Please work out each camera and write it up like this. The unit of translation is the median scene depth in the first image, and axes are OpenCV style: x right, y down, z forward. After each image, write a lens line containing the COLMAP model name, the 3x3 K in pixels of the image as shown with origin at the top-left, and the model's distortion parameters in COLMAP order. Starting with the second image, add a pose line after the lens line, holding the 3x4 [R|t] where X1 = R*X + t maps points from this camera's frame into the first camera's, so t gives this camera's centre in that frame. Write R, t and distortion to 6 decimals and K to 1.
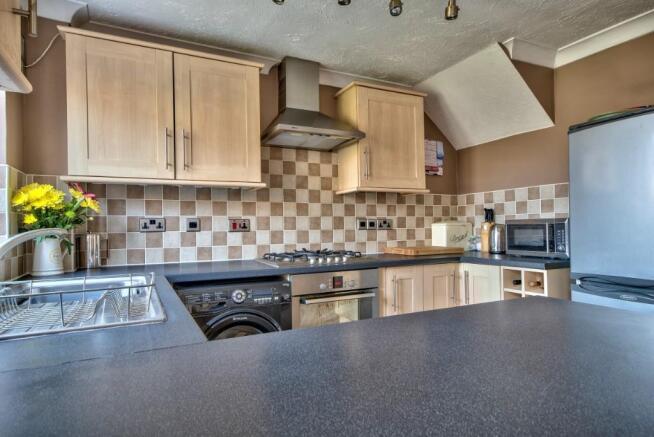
lens RADIAL K [[381.7, 0, 326.8], [0, 381.7, 220.9], [0, 0, 1]] dist [0.001884, 0.000461]
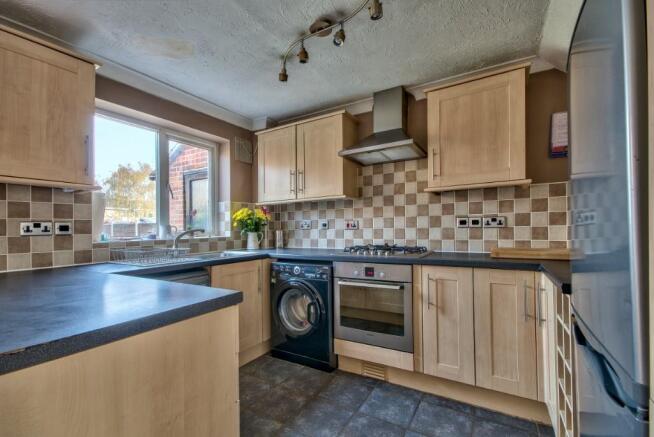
lens RADIAL K [[291.3, 0, 327.0], [0, 291.3, 218.5], [0, 0, 1]] dist [0.025034, -0.000186]
pose [[0.537075, -0.024913, -0.843167, 0.629920], [0.025536, 0.999586, -0.013269, -0.000524], [0.843148, -0.014404, 0.537489, 0.328184]]
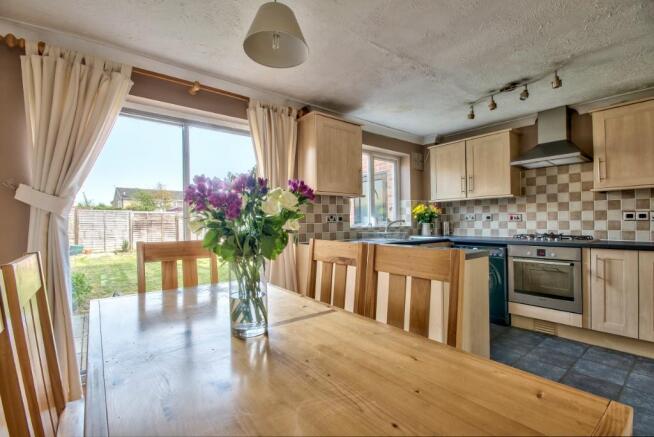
lens RADIAL K [[305.6, 0, 325.0], [0, 305.6, 210.4], [0, 0, 1]] dist [0.000101, -0.001383]
pose [[0.211747, -0.026409, -0.976968, 0.945414], [0.022623, 0.999499, -0.022115, -0.010647], [0.977063, -0.017419, 0.212239, -0.154143]]
